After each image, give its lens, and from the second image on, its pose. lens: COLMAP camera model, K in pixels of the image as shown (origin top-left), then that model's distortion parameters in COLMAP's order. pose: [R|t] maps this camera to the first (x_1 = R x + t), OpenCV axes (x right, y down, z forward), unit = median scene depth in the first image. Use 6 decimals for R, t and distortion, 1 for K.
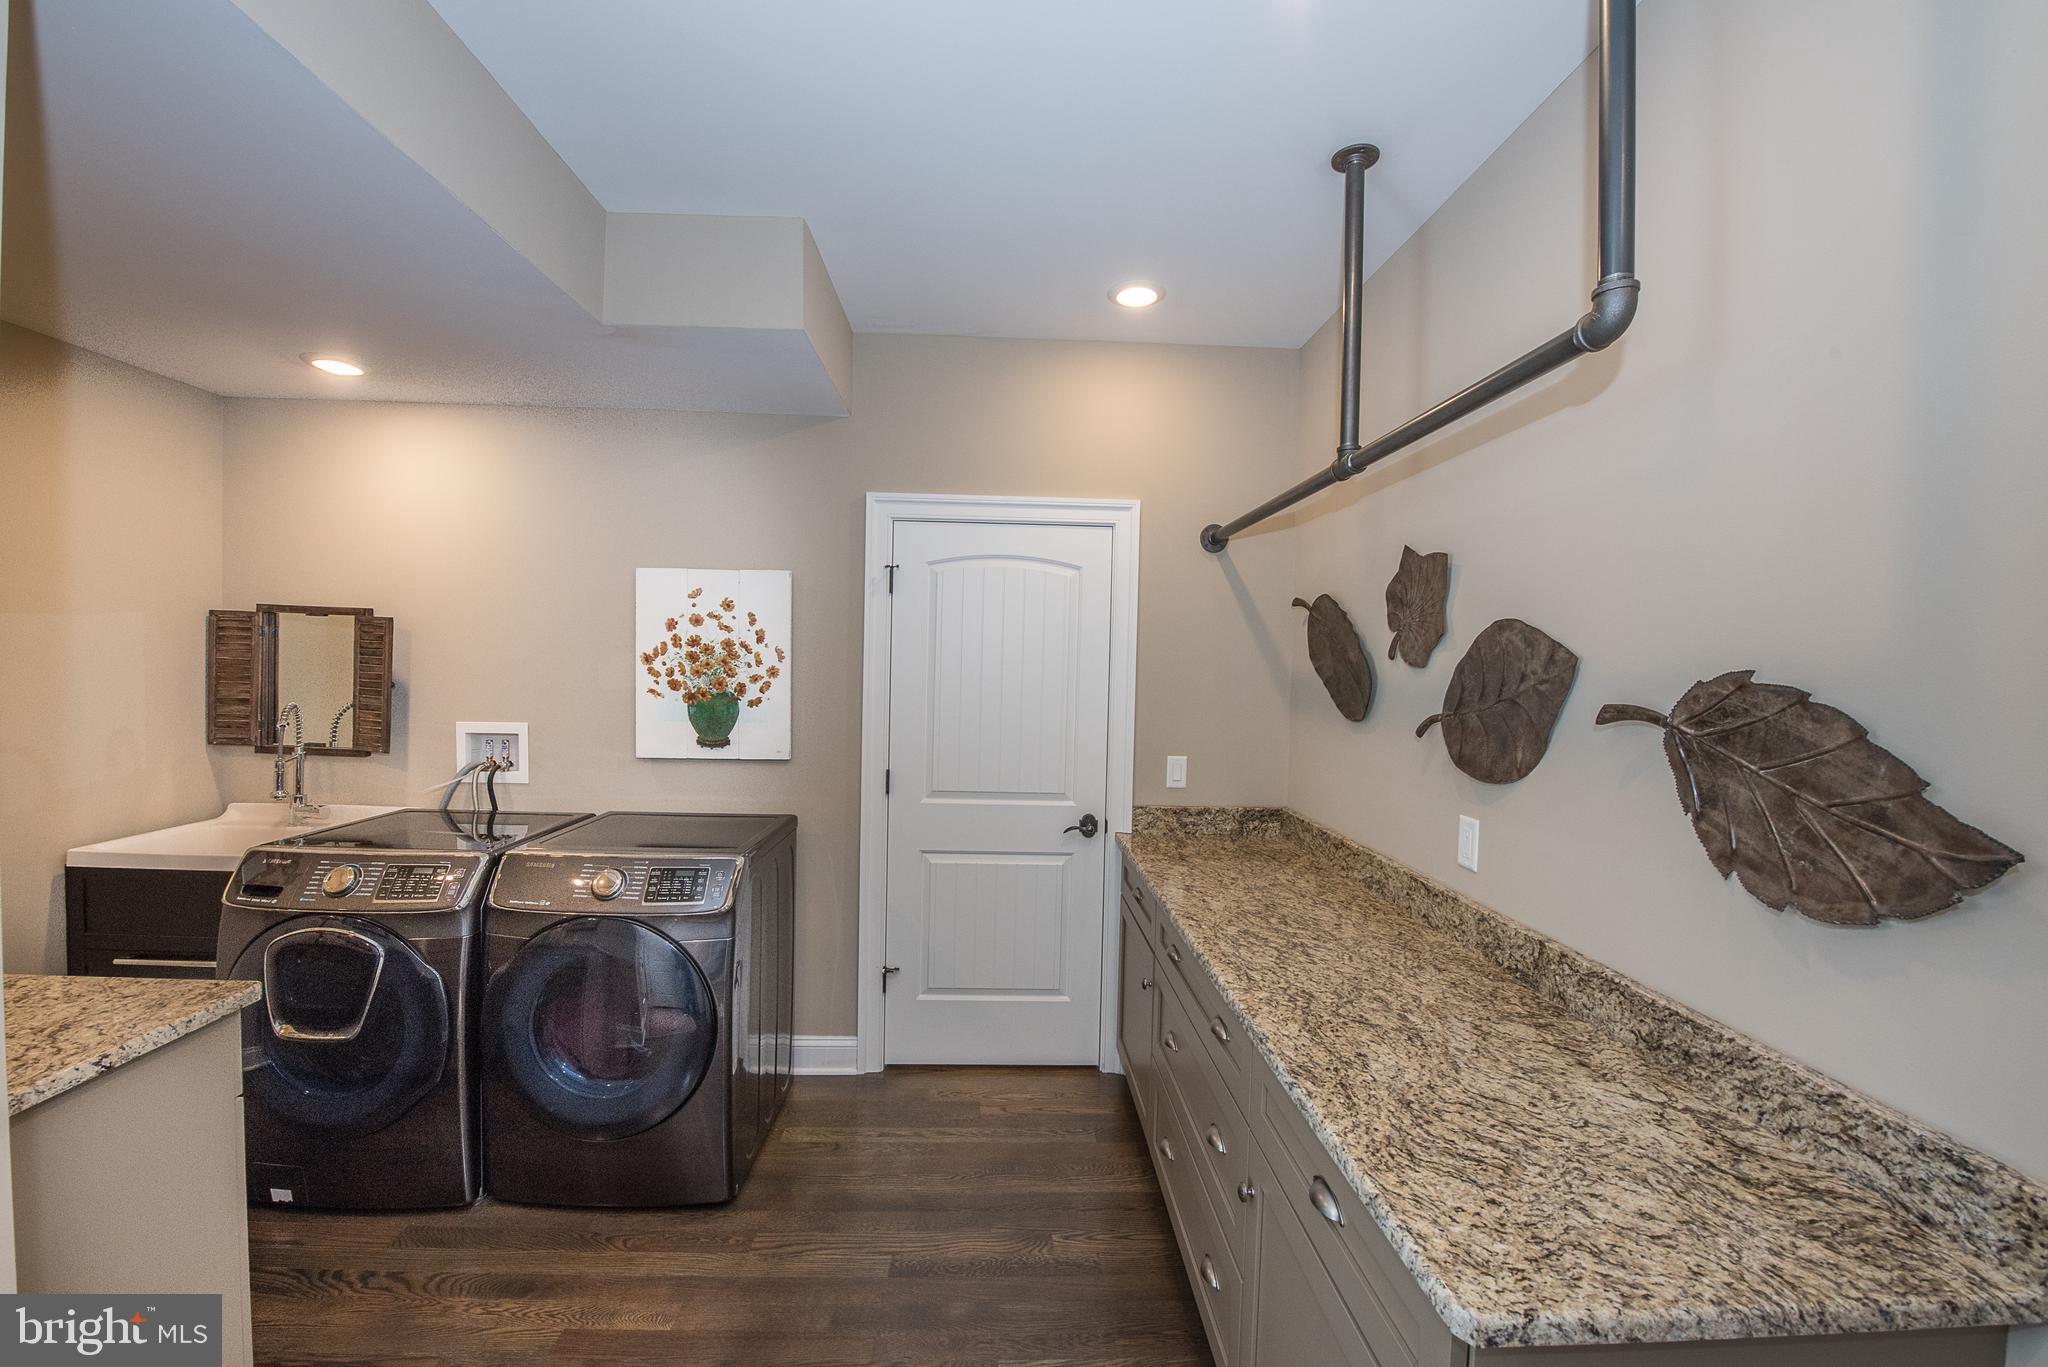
lens RADIAL K [[790.8, 0, 1024.0], [0, 790.8, 683.5], [0, 0, 1]] dist [-0.002292, -0.000543]
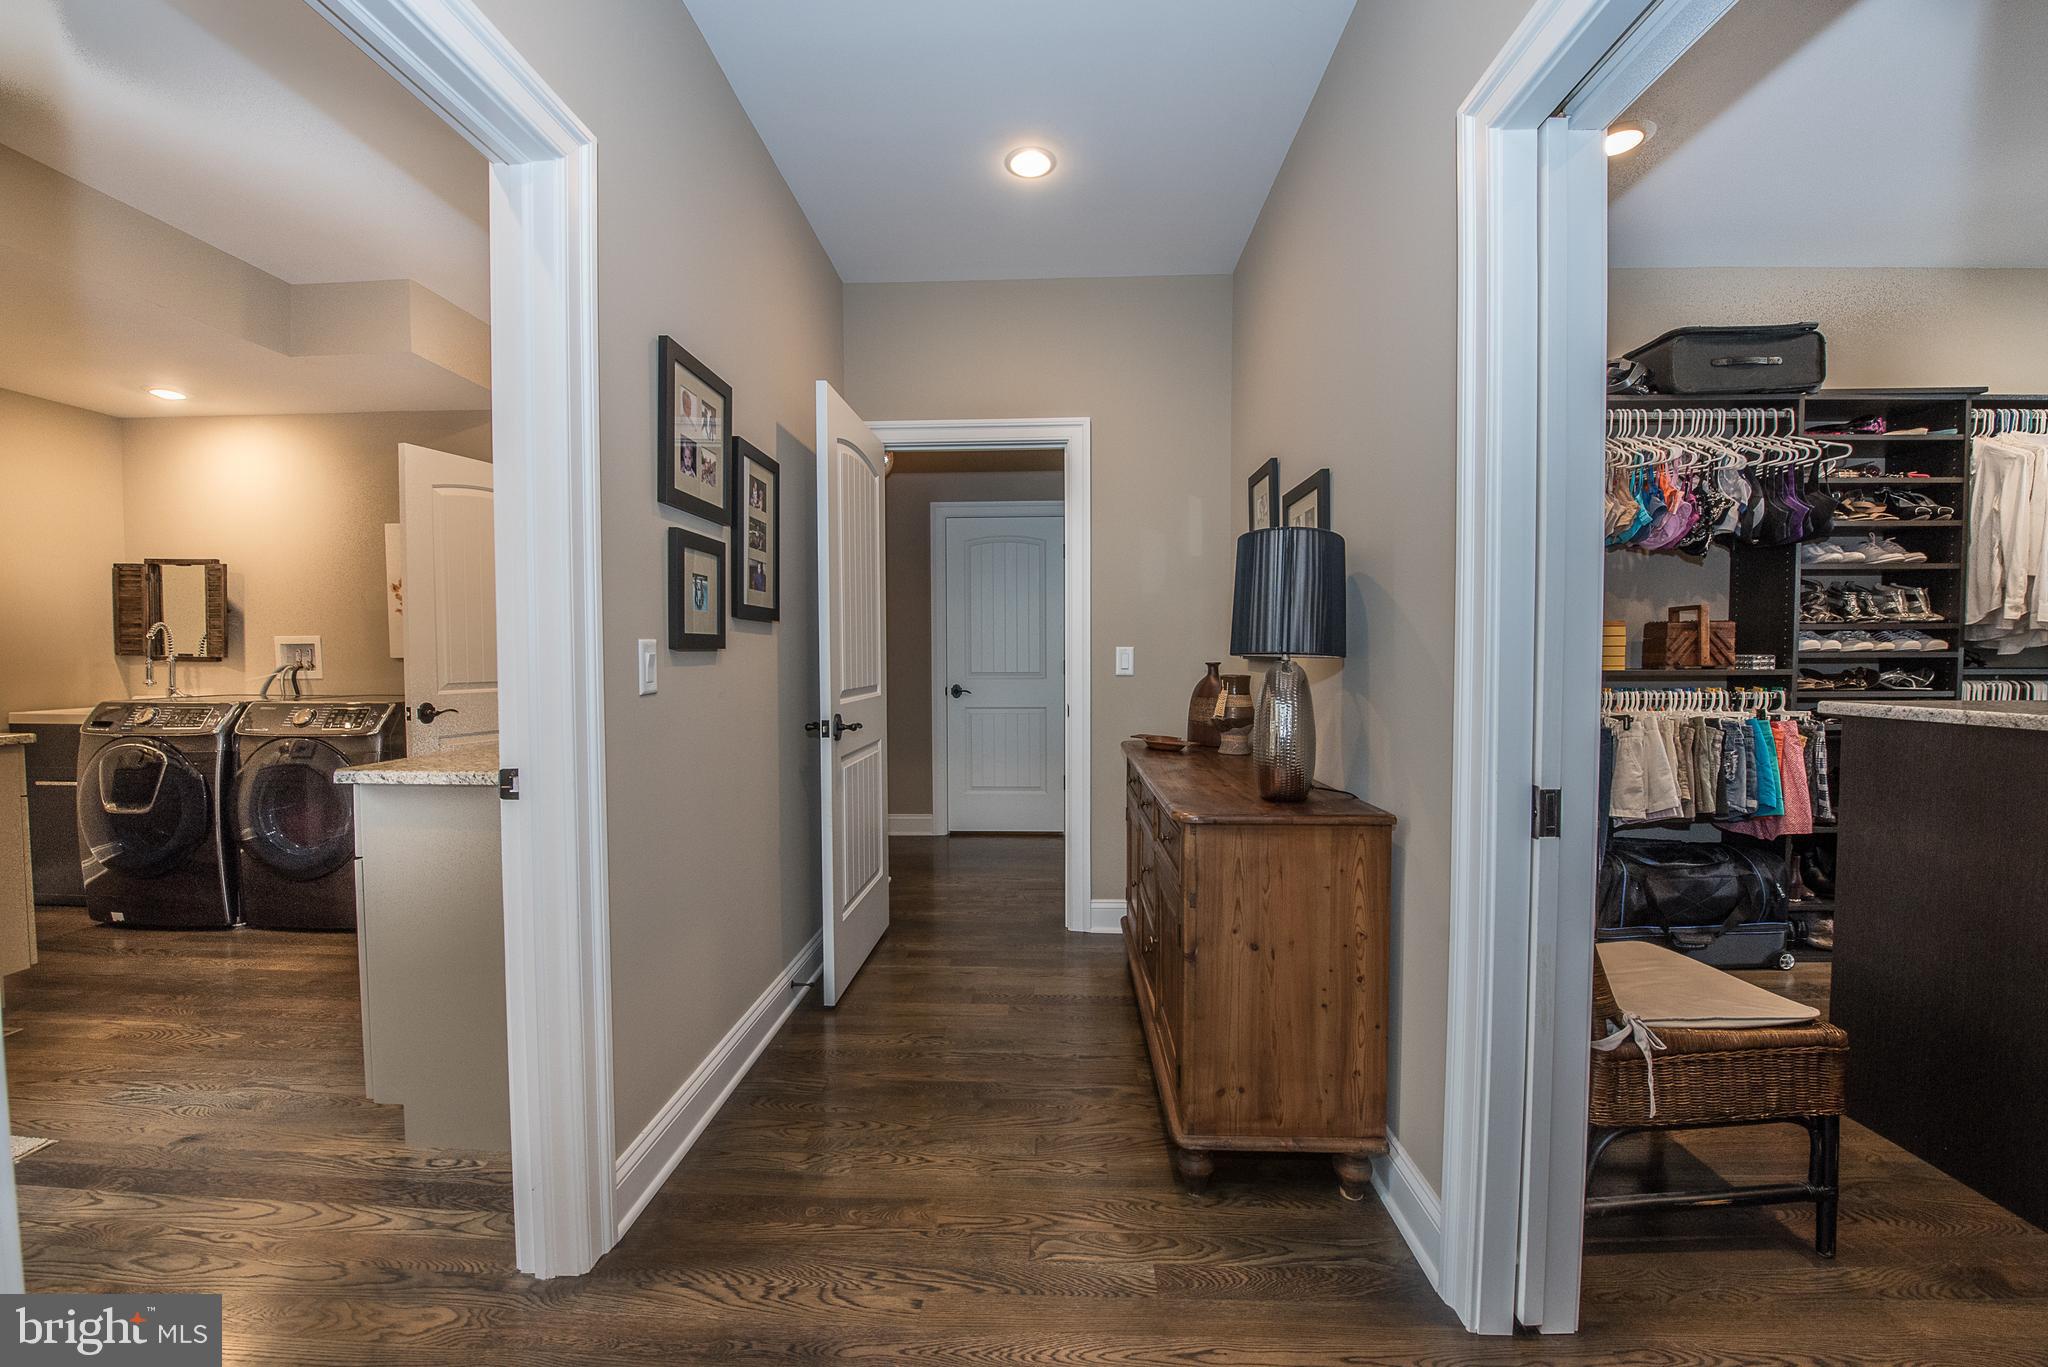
lens RADIAL K [[790.8, 0, 1024.0], [0, 790.8, 683.5], [0, 0, 1]] dist [-0.002292, -0.000543]
pose [[0.996894, -0.020488, -0.076040, 0.766050], [0.020490, 0.999790, -0.000764, 0.166620], [0.076039, -0.000796, 0.997104, -0.335885]]
